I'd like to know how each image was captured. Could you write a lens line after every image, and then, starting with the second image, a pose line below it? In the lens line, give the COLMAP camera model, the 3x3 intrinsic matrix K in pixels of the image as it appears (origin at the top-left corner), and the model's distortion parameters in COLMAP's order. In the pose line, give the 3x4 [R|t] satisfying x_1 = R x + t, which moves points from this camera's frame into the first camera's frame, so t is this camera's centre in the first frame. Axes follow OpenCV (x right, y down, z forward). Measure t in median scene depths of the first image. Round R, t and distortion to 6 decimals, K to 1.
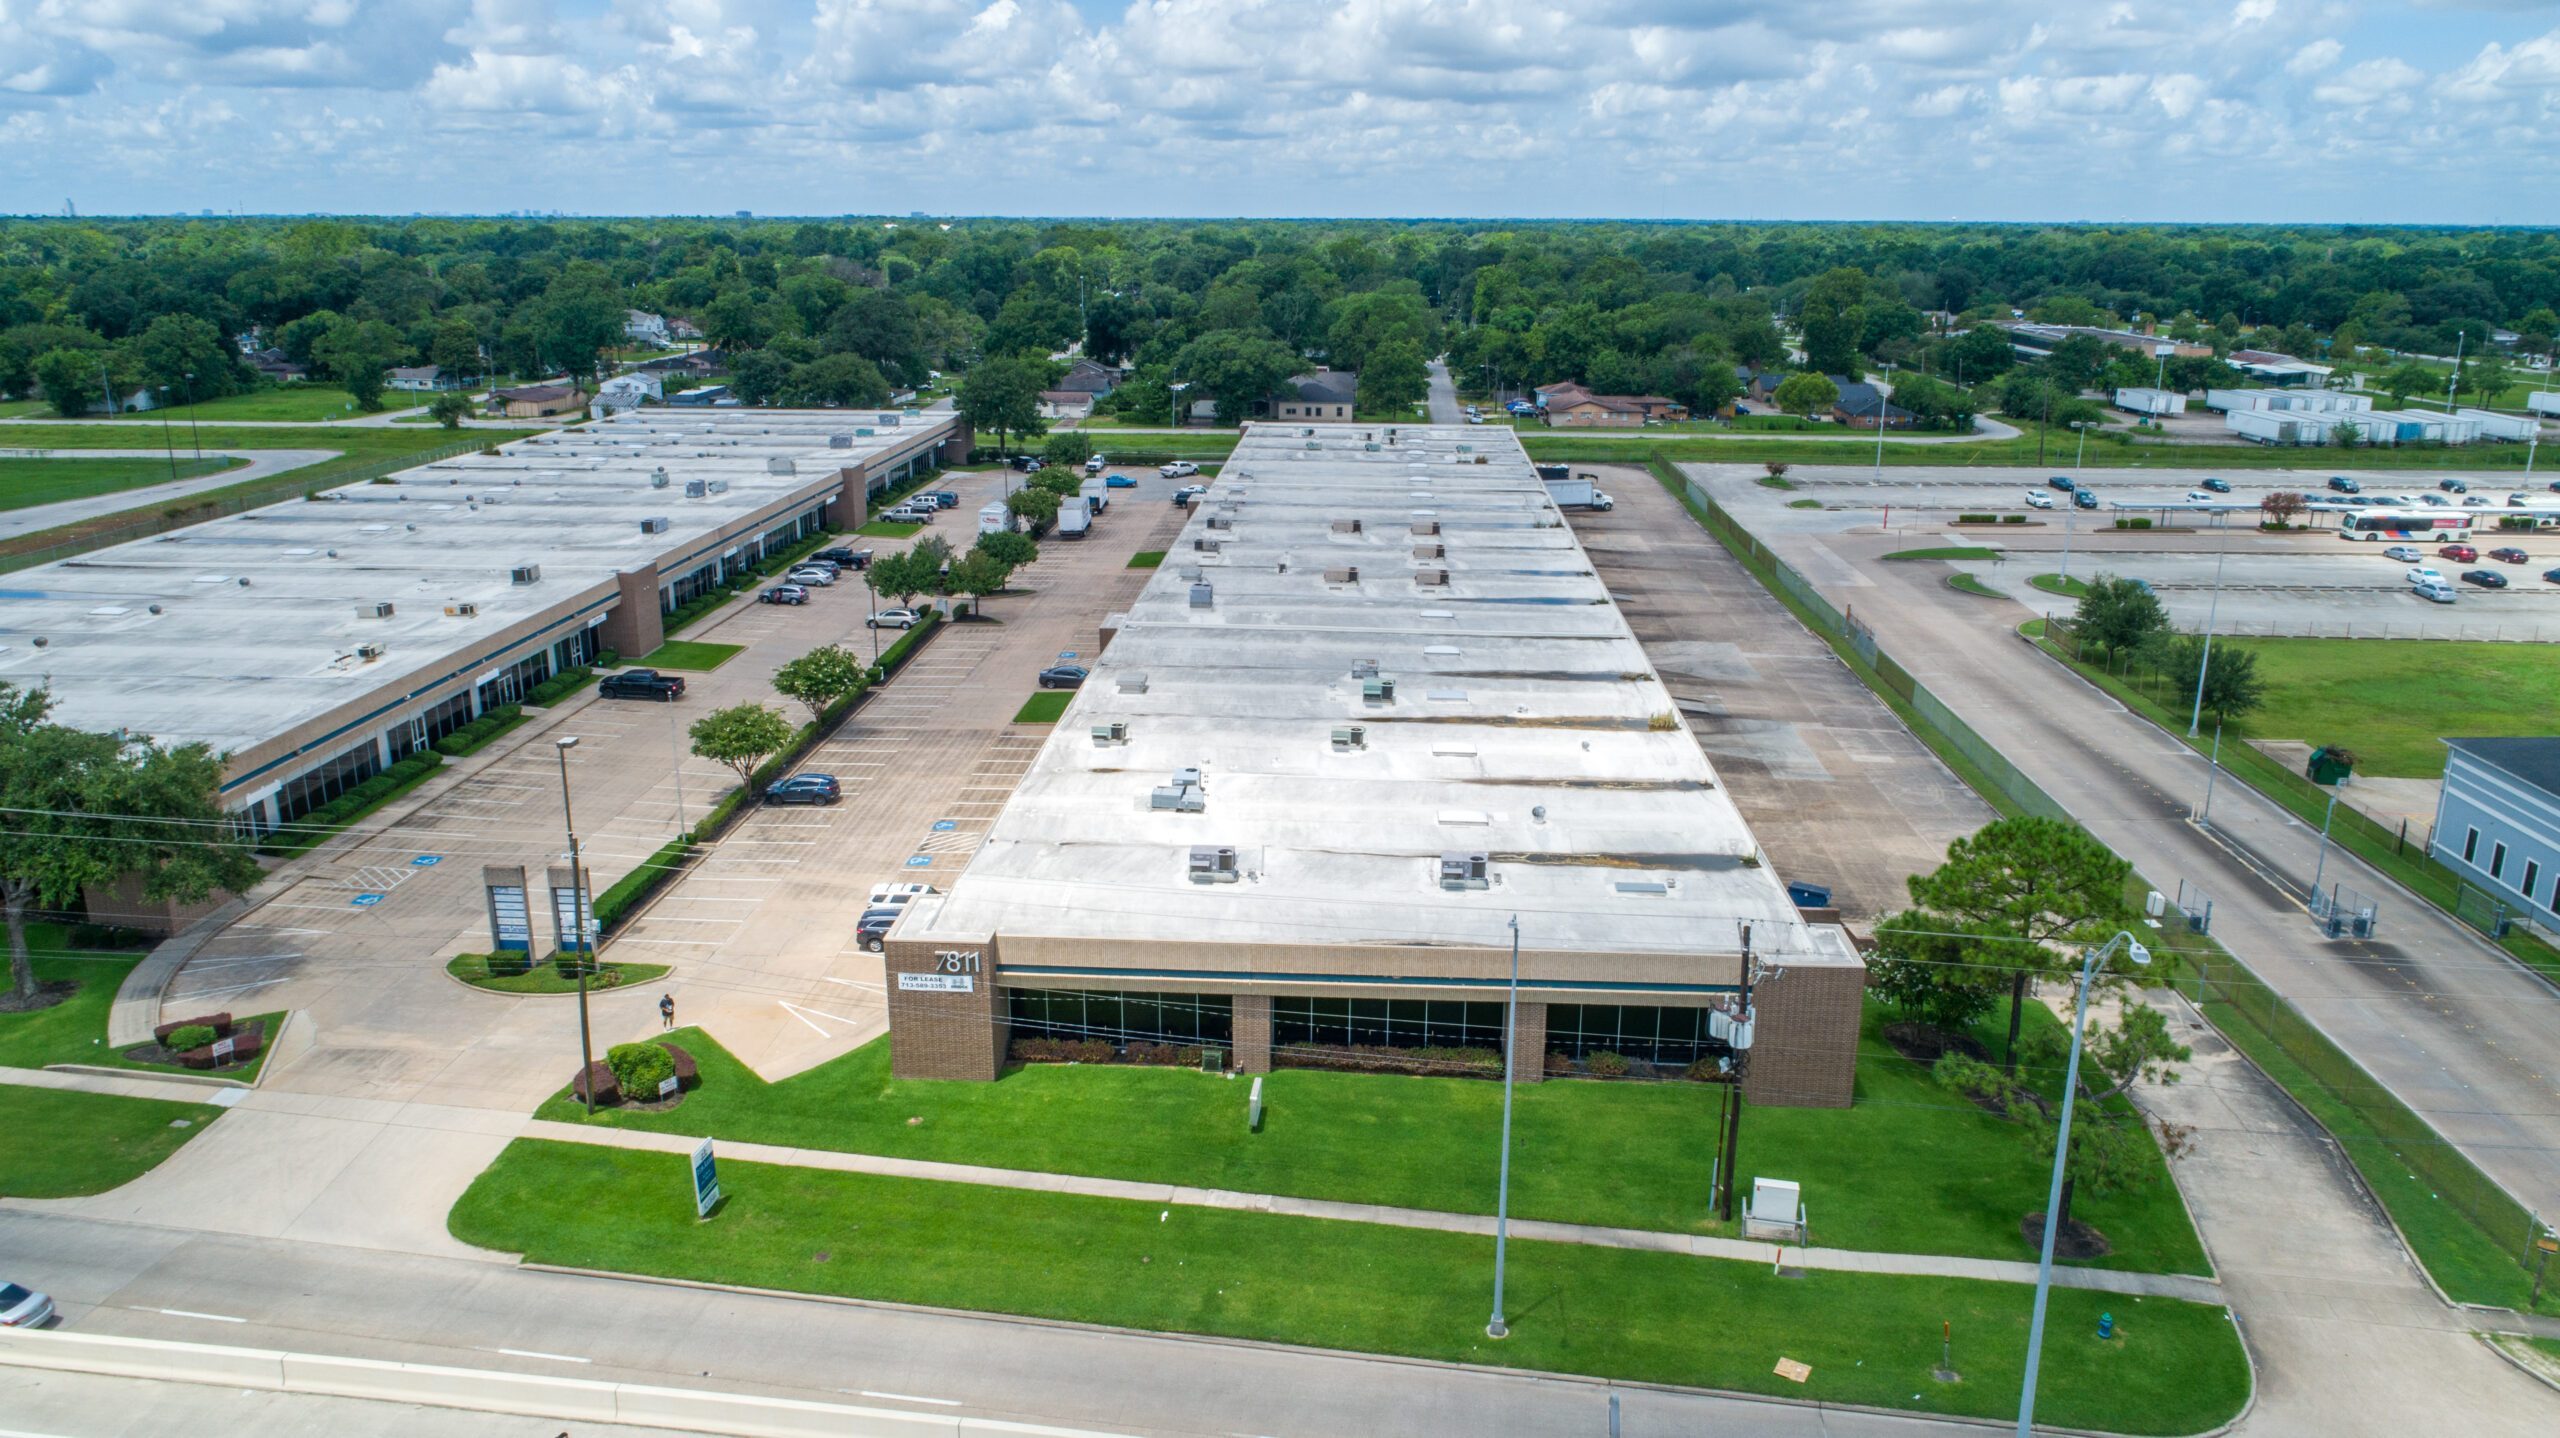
lens RADIAL K [[1728.1, 0, 1272.6], [0, 1728.1, 708.9], [0, 0, 1]] dist [-0.013469, 0.008652]
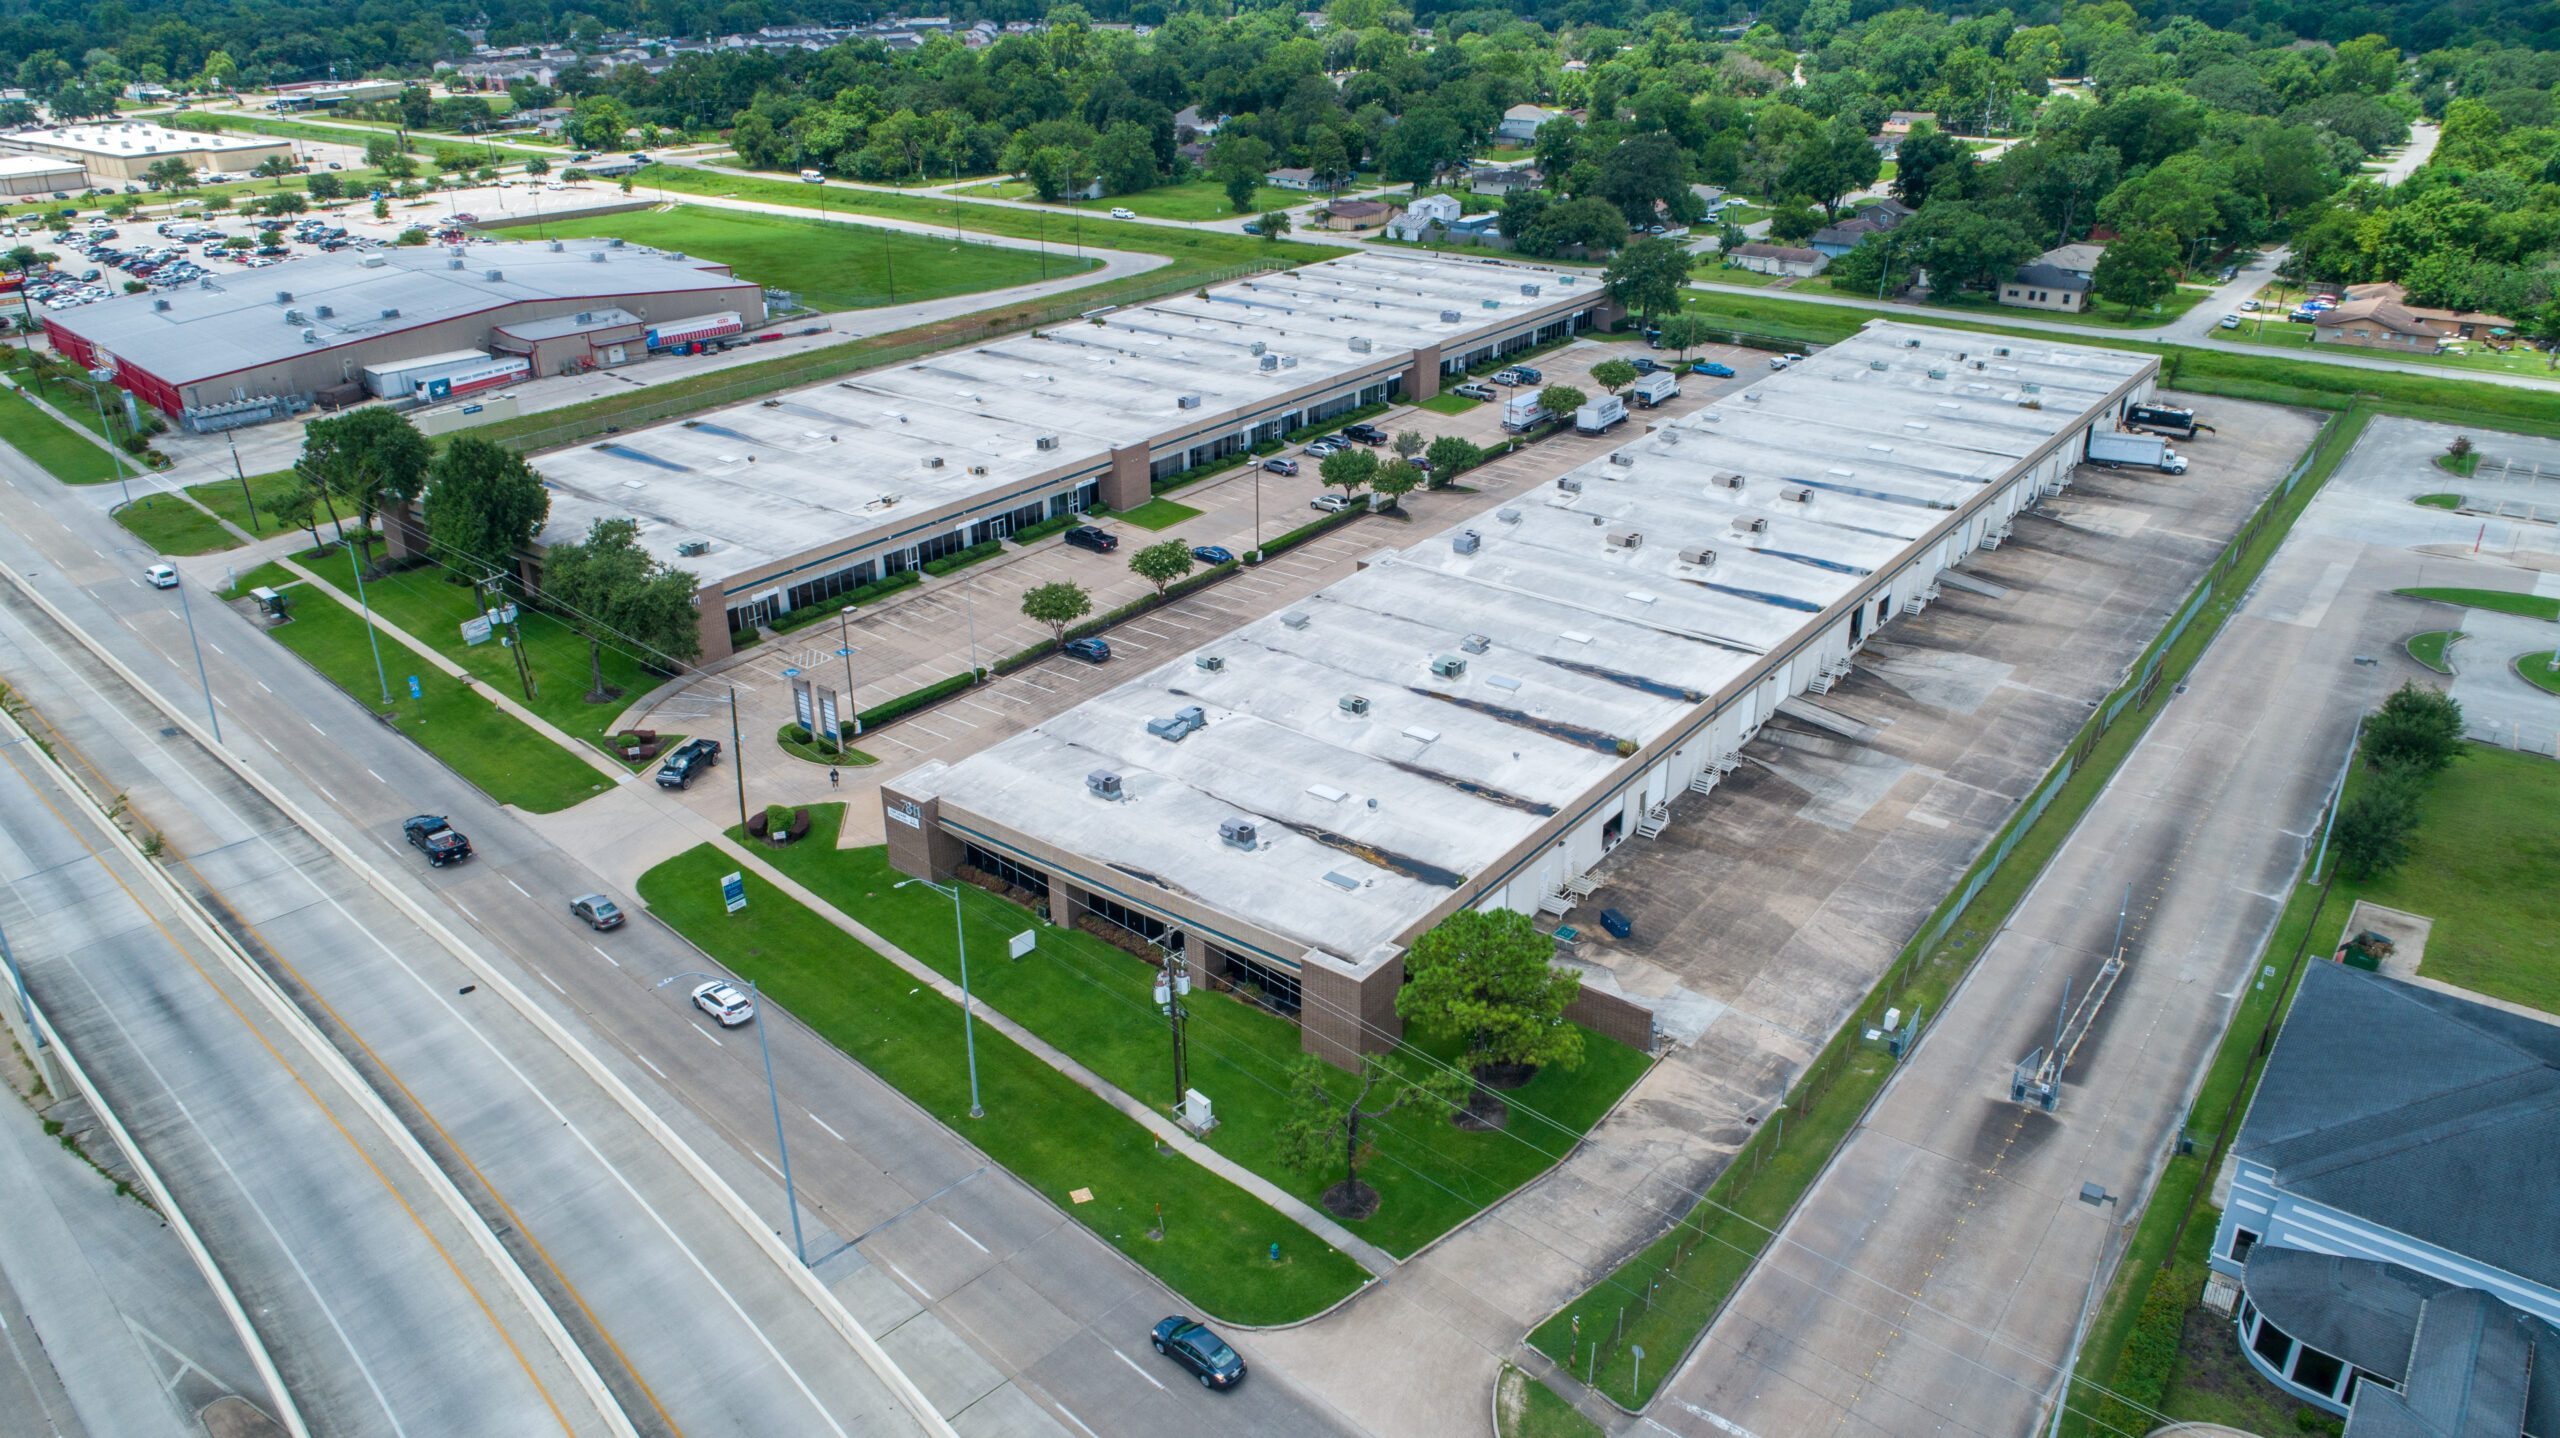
lens RADIAL K [[1725.2, 0, 1272.2], [0, 1725.2, 712.3], [0, 0, 1]] dist [-0.013731, 0.011977]
pose [[0.826952, 0.224951, -0.515314, 0.515890], [-0.144342, 0.970701, 0.192109, -0.170570], [0.543430, -0.084483, 0.835192, -0.091530]]
